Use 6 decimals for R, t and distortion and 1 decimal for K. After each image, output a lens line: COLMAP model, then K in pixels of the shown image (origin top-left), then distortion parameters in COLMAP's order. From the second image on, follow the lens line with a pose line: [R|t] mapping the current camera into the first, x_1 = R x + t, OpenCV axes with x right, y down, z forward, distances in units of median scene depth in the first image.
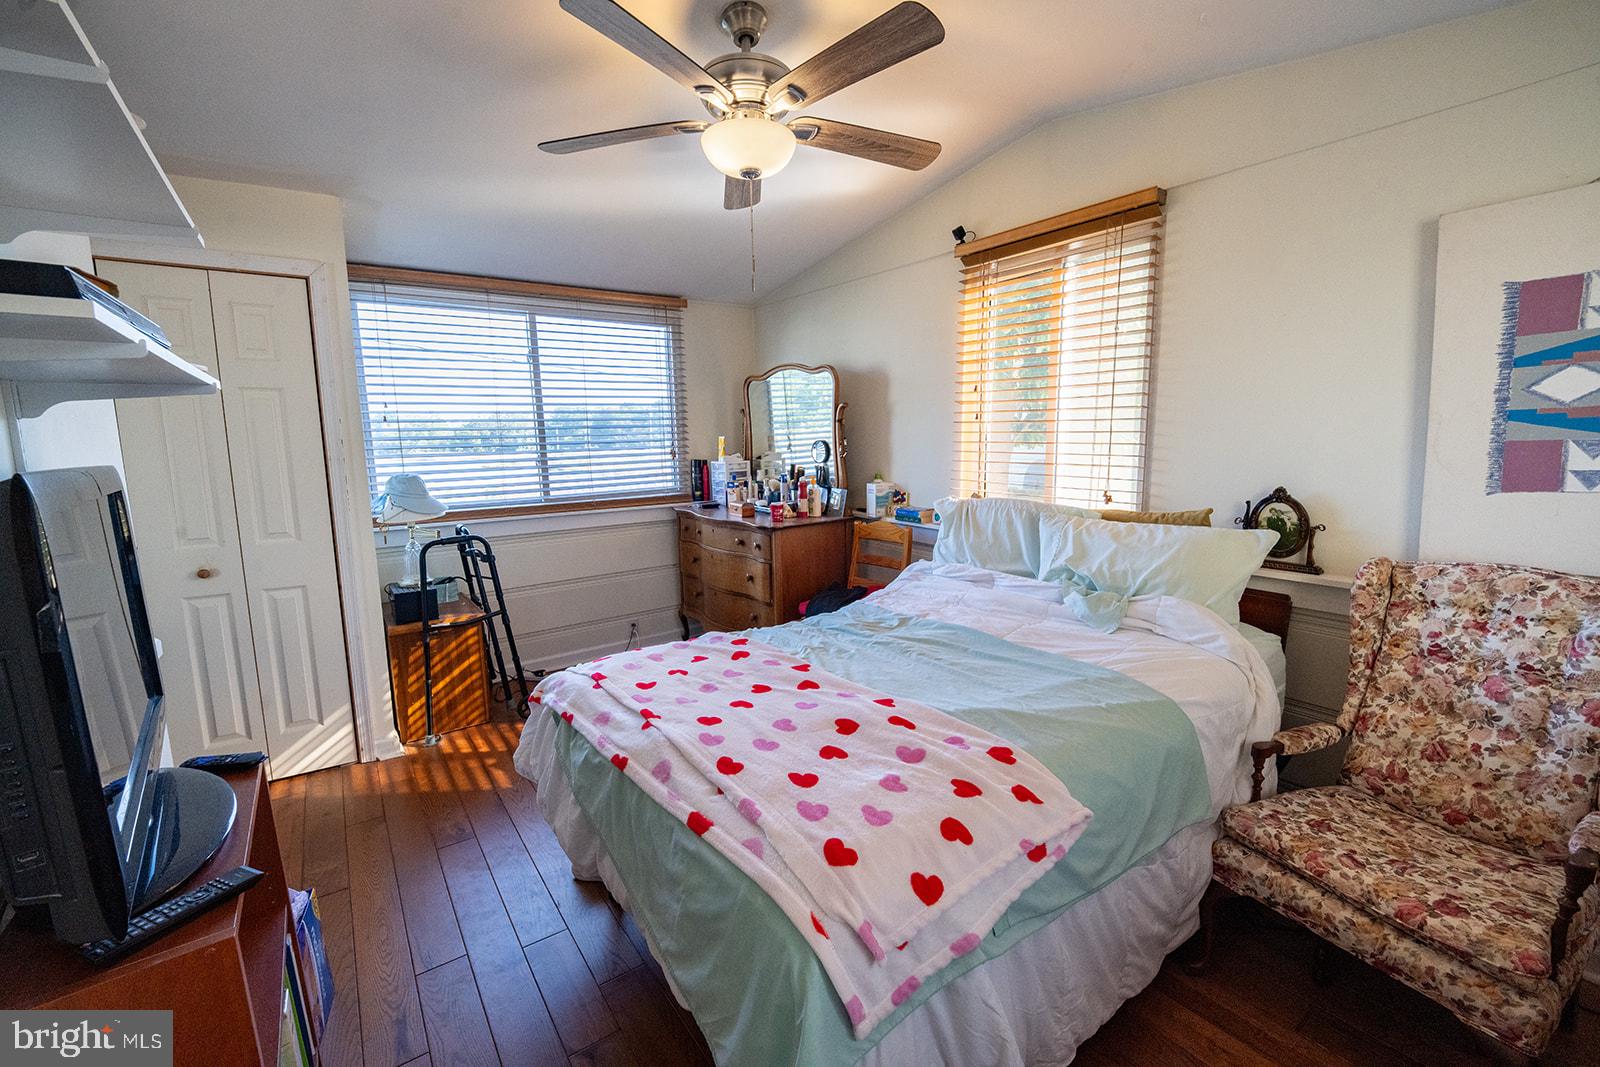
lens RADIAL K [[660.2, 0, 805.4], [0, 660.2, 537.2], [0, 0, 1]] dist [-0.007952, -0.000034]
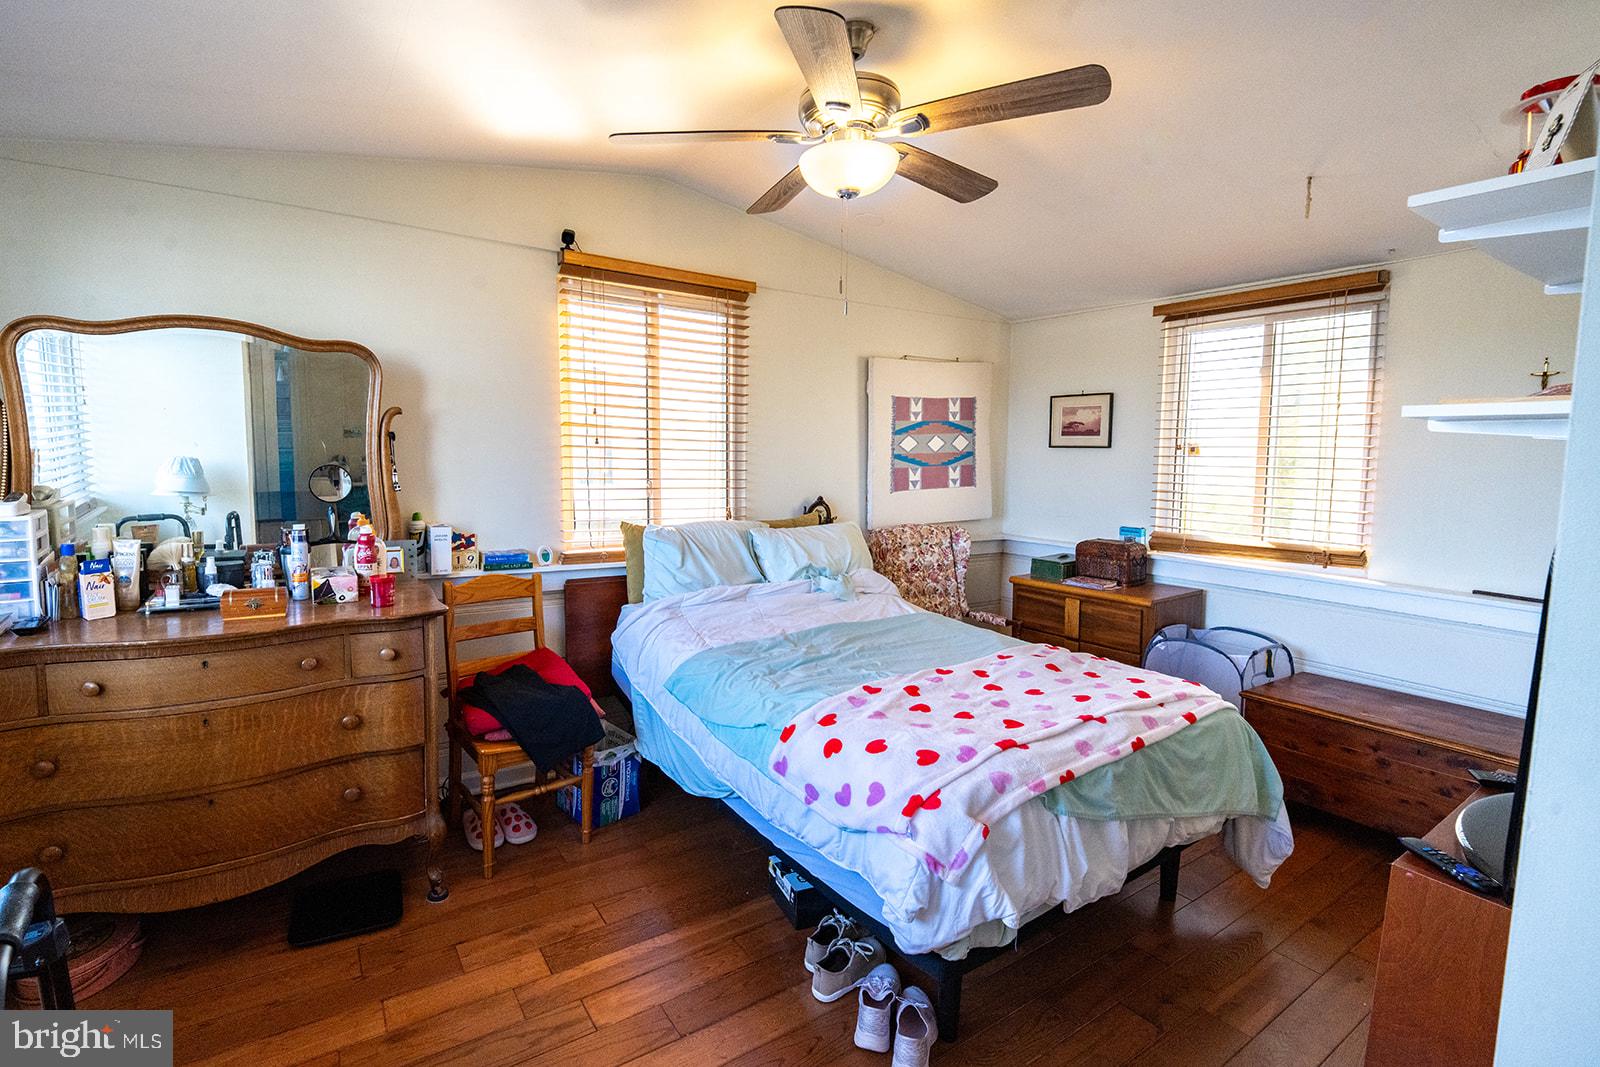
lens RADIAL K [[670.5, 0, 804.7], [0, 670.5, 522.3], [0, 0, 1]] dist [-0.004595, -0.000252]
pose [[0.075015, -0.088510, 0.993247, -1.183780], [0.134305, 0.987874, 0.077888, -0.185119], [-0.988097, 0.127556, 0.085993, 1.137605]]
